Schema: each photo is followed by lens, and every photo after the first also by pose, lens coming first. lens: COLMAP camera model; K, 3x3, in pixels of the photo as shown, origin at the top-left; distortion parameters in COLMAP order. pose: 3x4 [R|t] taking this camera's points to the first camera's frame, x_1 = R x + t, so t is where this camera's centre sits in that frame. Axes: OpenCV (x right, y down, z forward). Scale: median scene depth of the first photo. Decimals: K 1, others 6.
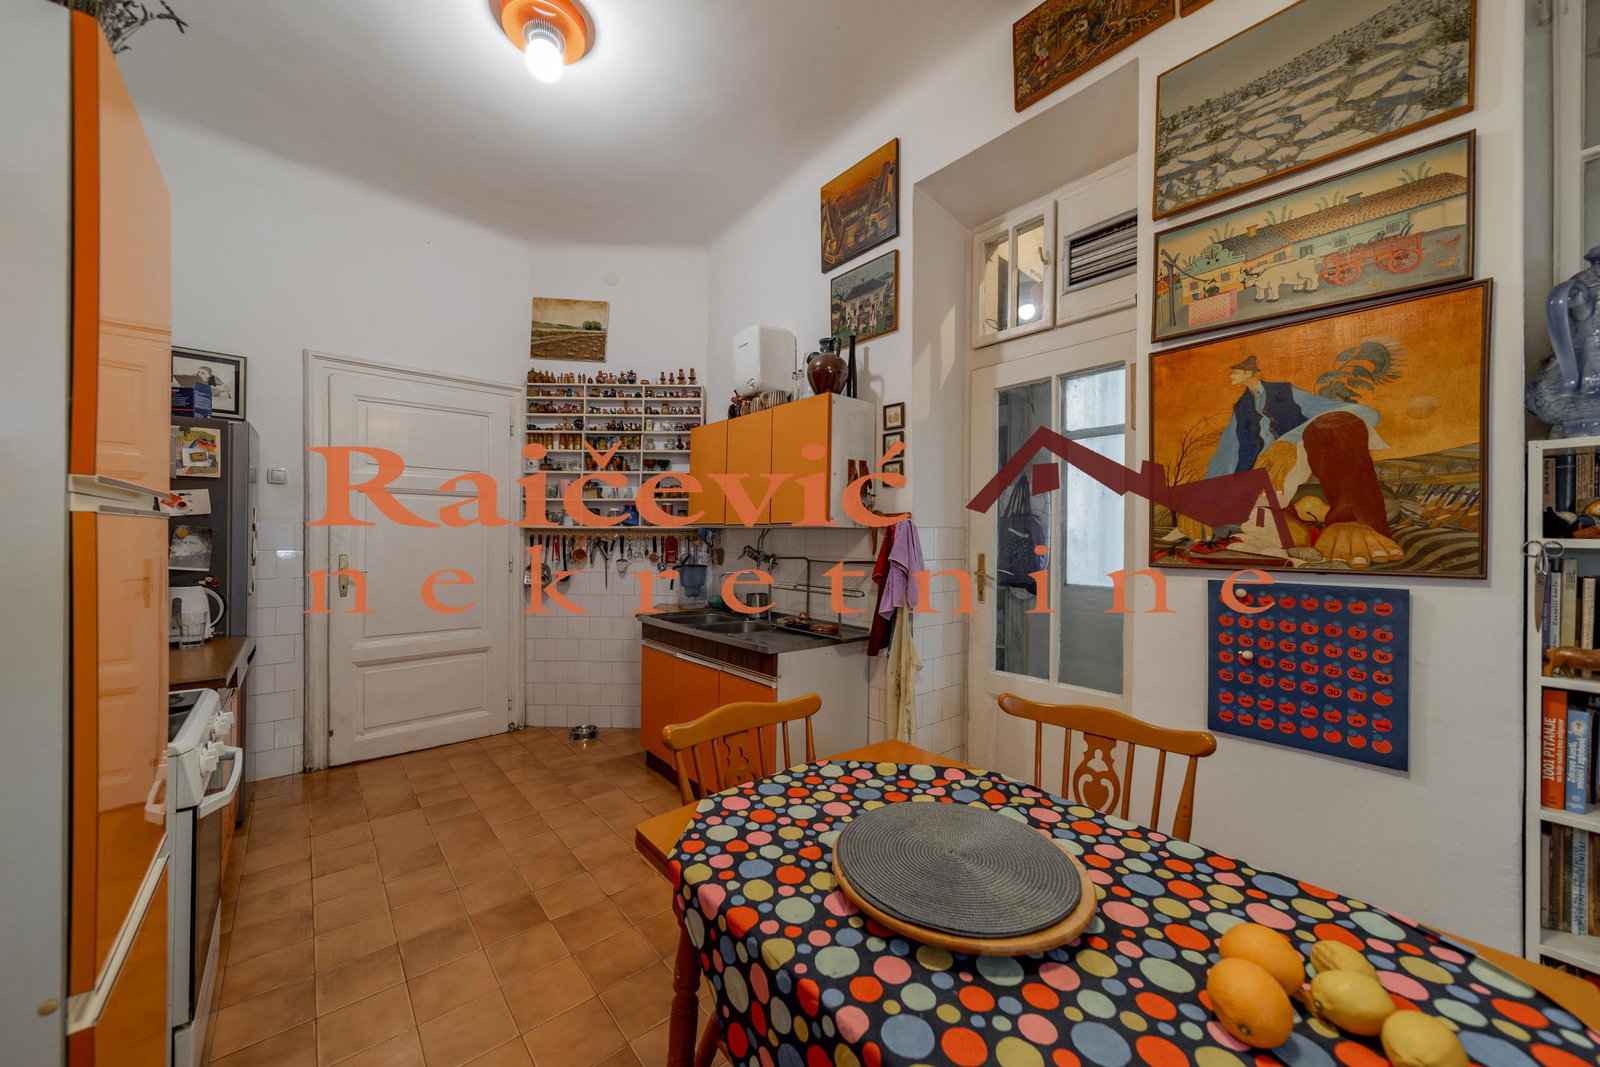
lens RADIAL K [[548.4, 0, 794.7], [0, 548.4, 537.1], [0, 0, 1]] dist [0.000414, -0.000003]
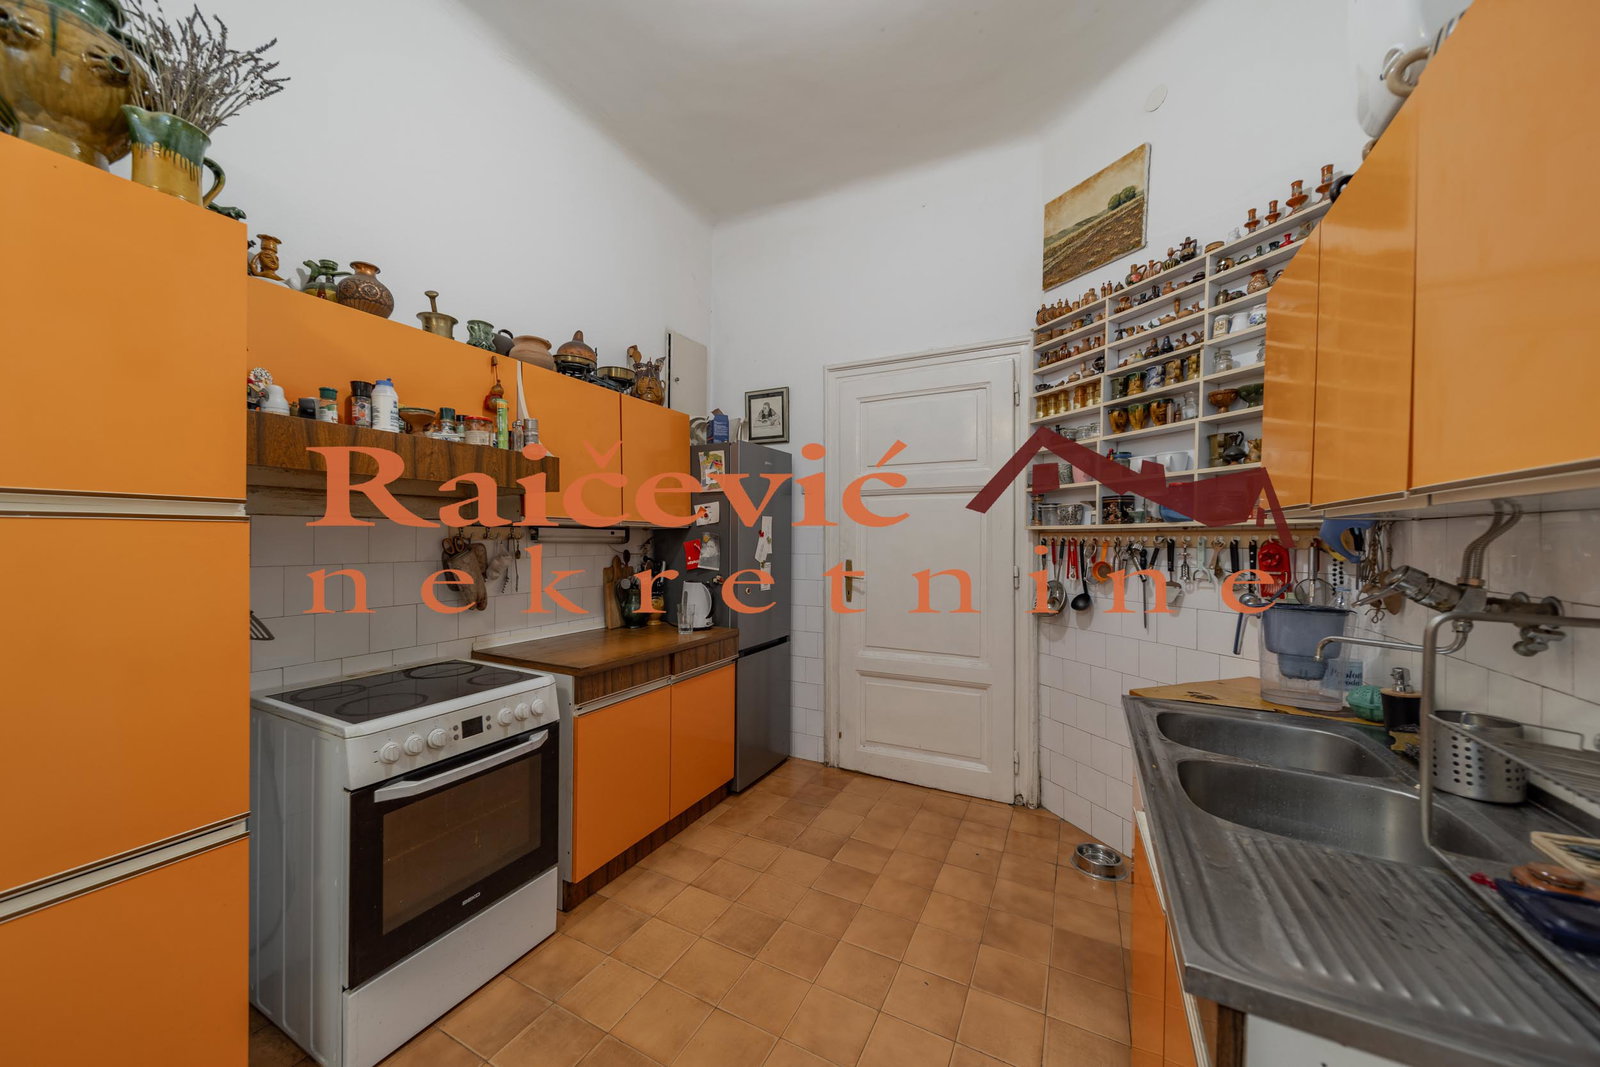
lens RADIAL K [[563.3, 0, 791.7], [0, 563.3, 536.6], [0, 0, 1]] dist [-0.000013, 0.000181]
pose [[0.363844, -0.010095, -0.931405, 0.079507], [-0.001593, 0.999933, -0.011460, 0.001408], [0.931459, 0.005653, 0.363804, 0.431601]]
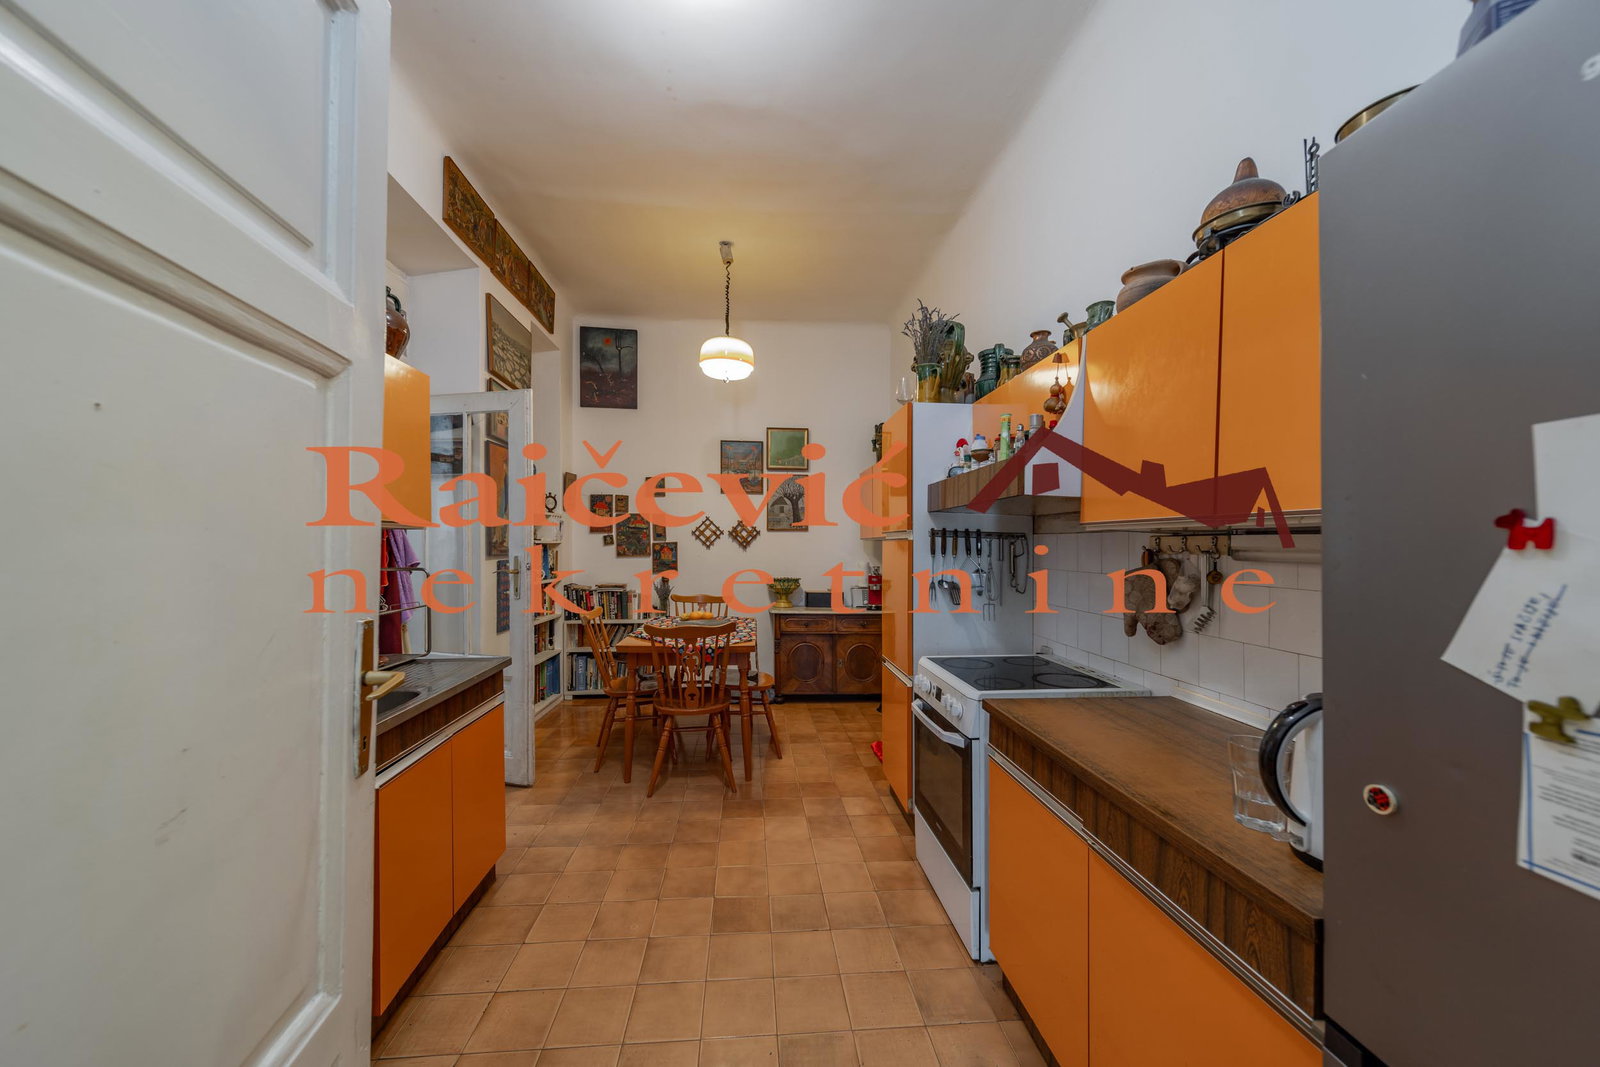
lens RADIAL K [[563.3, 0, 787.9], [0, 563.3, 539.9], [0, 0, 1]] dist [-0.000013, 0.000181]
pose [[-0.799955, -0.012131, 0.599937, -0.615081], [-0.011577, 0.999922, 0.004781, -0.008149], [-0.599948, -0.003121, -0.800033, 0.890426]]
